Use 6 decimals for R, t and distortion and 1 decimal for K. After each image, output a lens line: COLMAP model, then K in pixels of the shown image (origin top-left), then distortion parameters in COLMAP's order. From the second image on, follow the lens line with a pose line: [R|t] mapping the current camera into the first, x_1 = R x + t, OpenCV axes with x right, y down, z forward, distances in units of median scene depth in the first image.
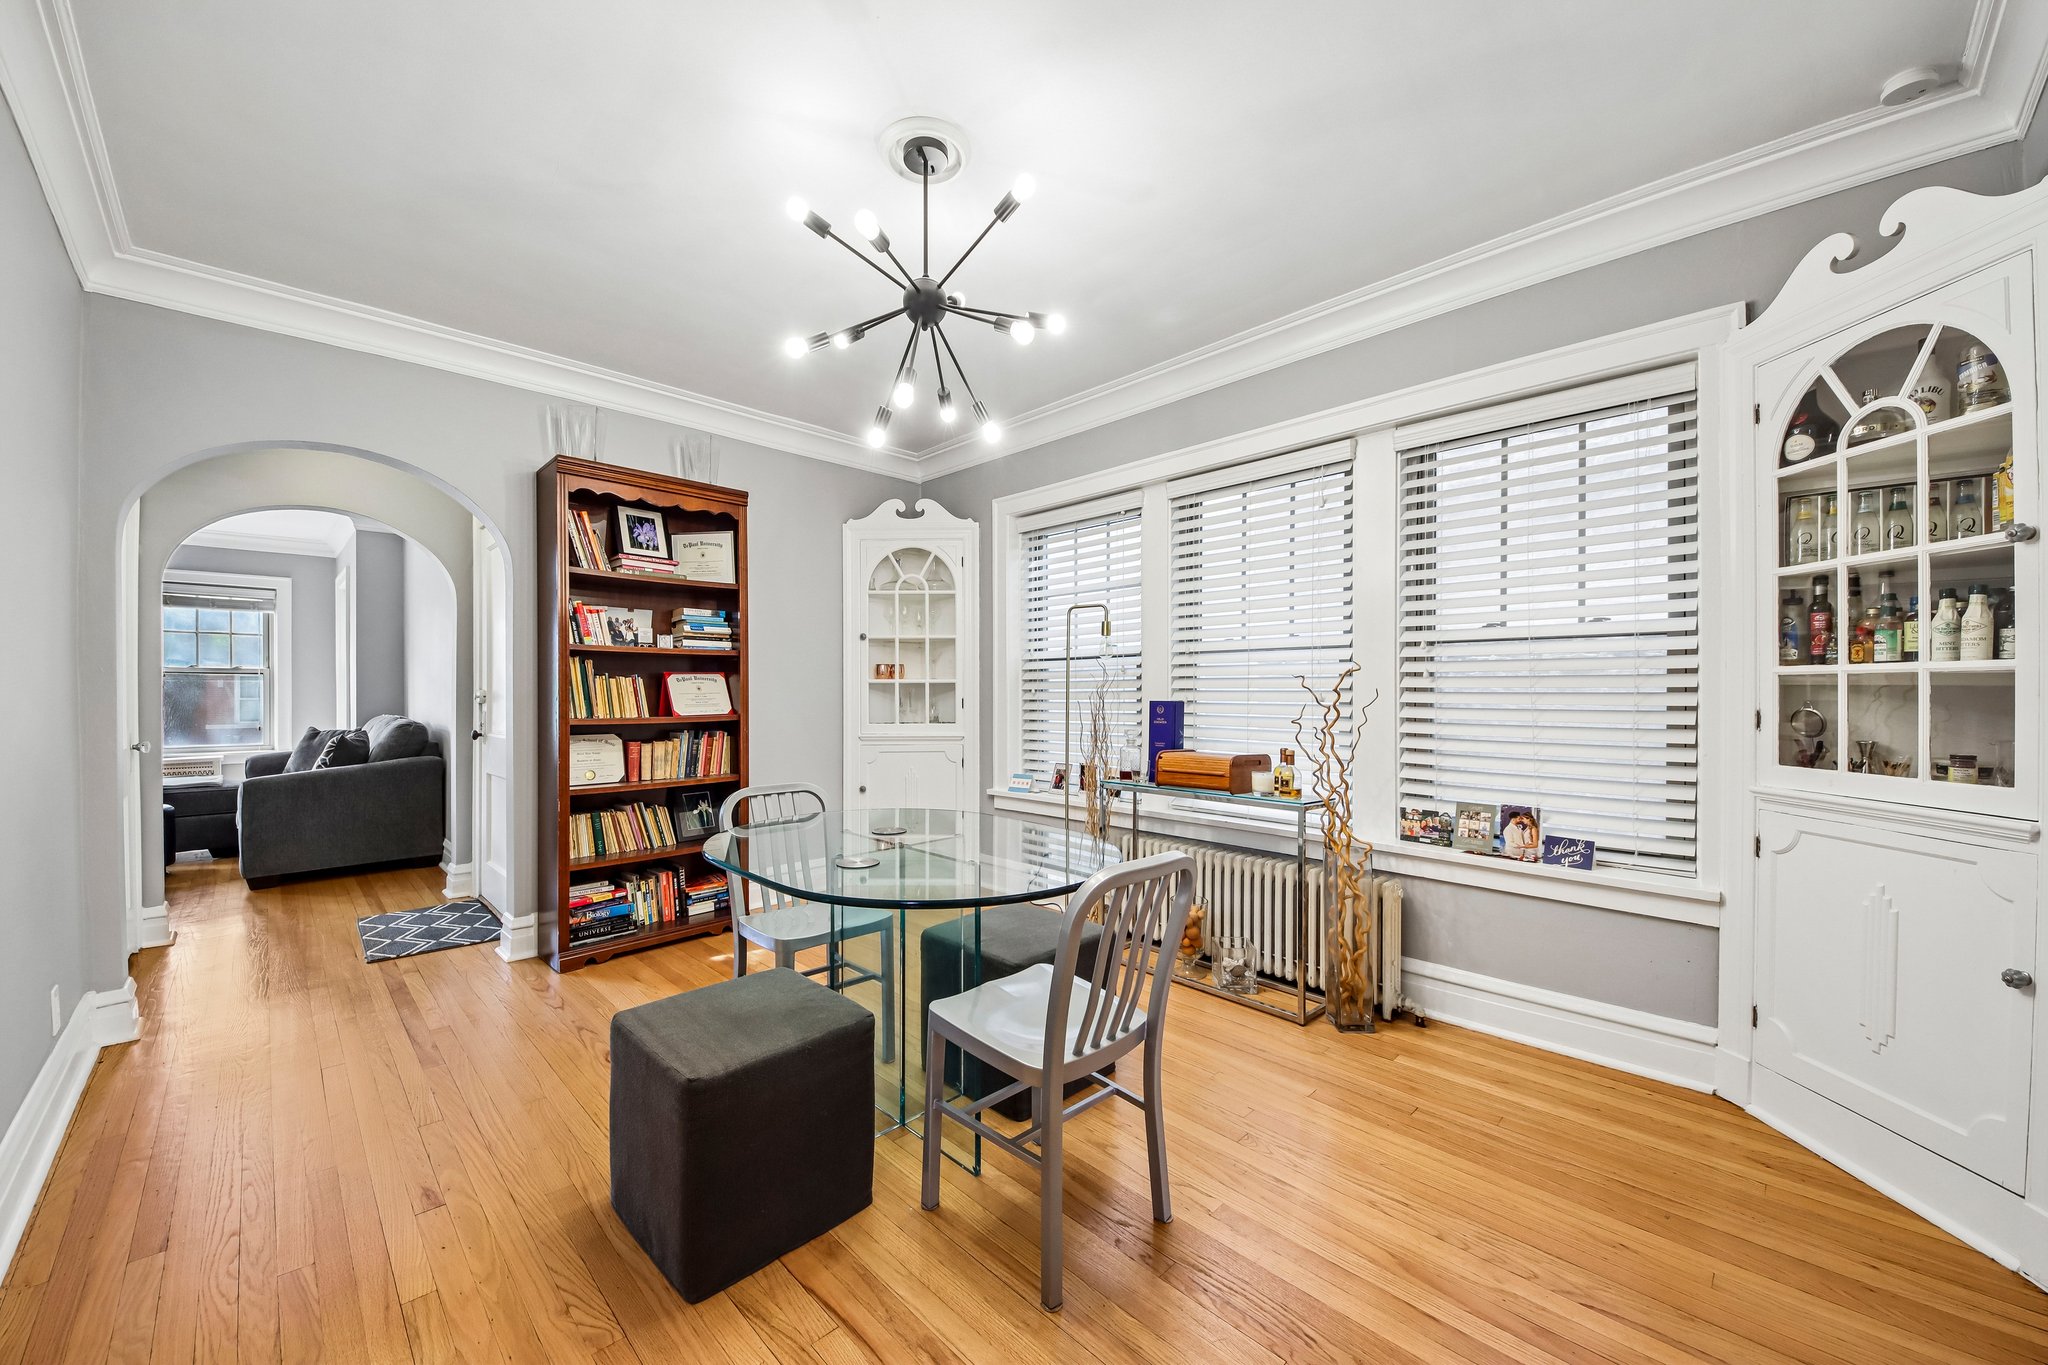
lens RADIAL K [[765.8, 0, 1018.8], [0, 765.8, 694.6], [0, 0, 1]] dist [0.050180, -0.031144]
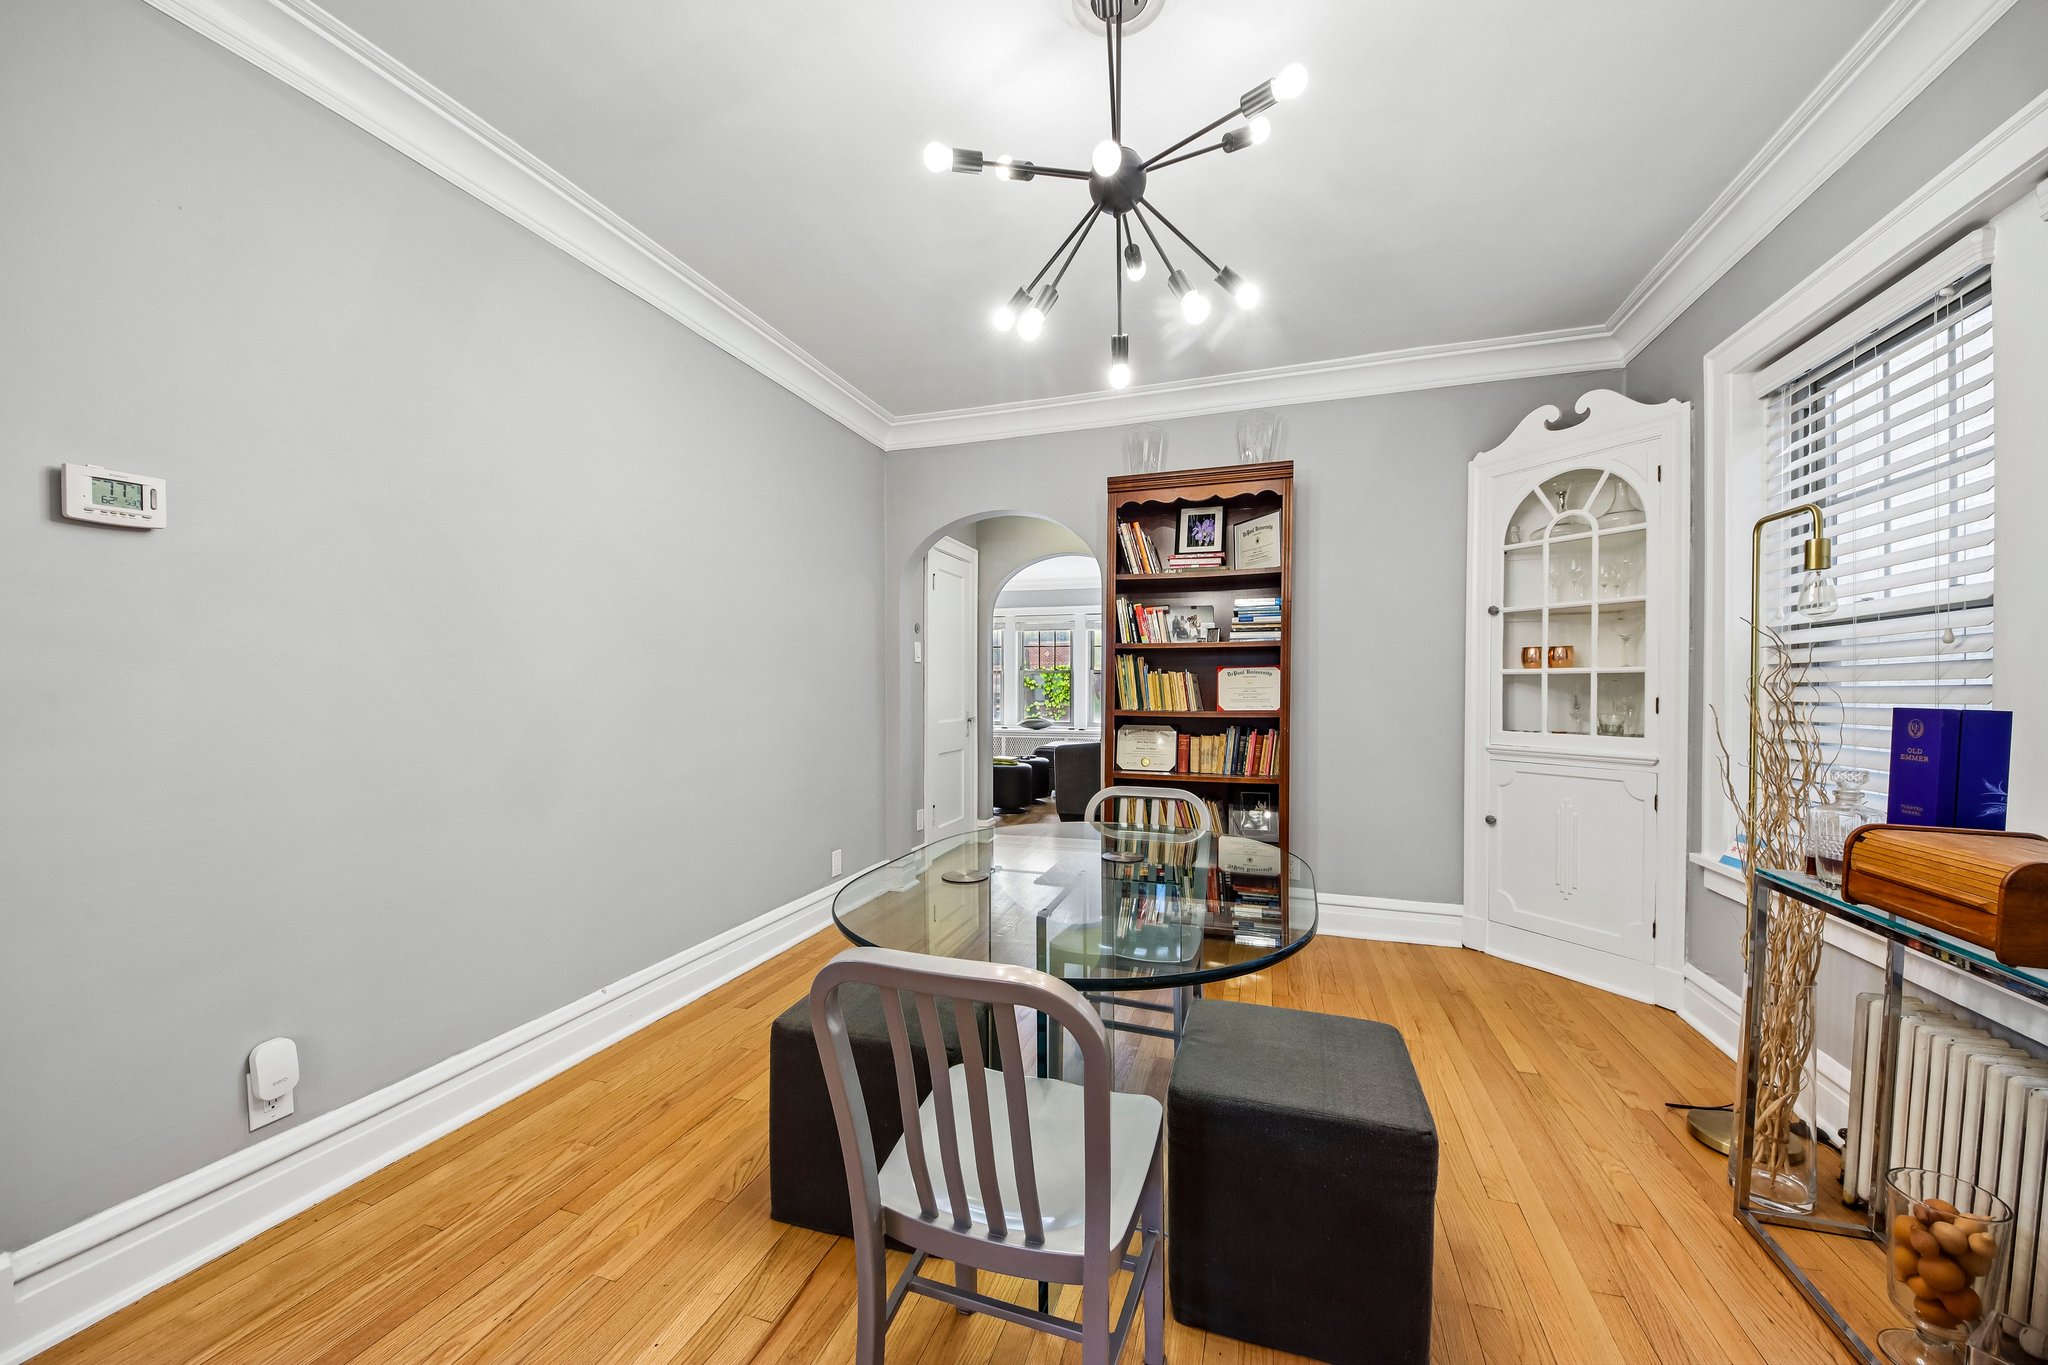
lens RADIAL K [[765.8, 0, 1018.8], [0, 765.8, 694.6], [0, 0, 1]] dist [0.050180, -0.031144]
pose [[0.450431, 0.010994, -0.892743, 0.311362], [-0.005065, 0.999940, 0.009759, -0.001101], [0.892797, 0.000127, 0.450460, 0.328431]]
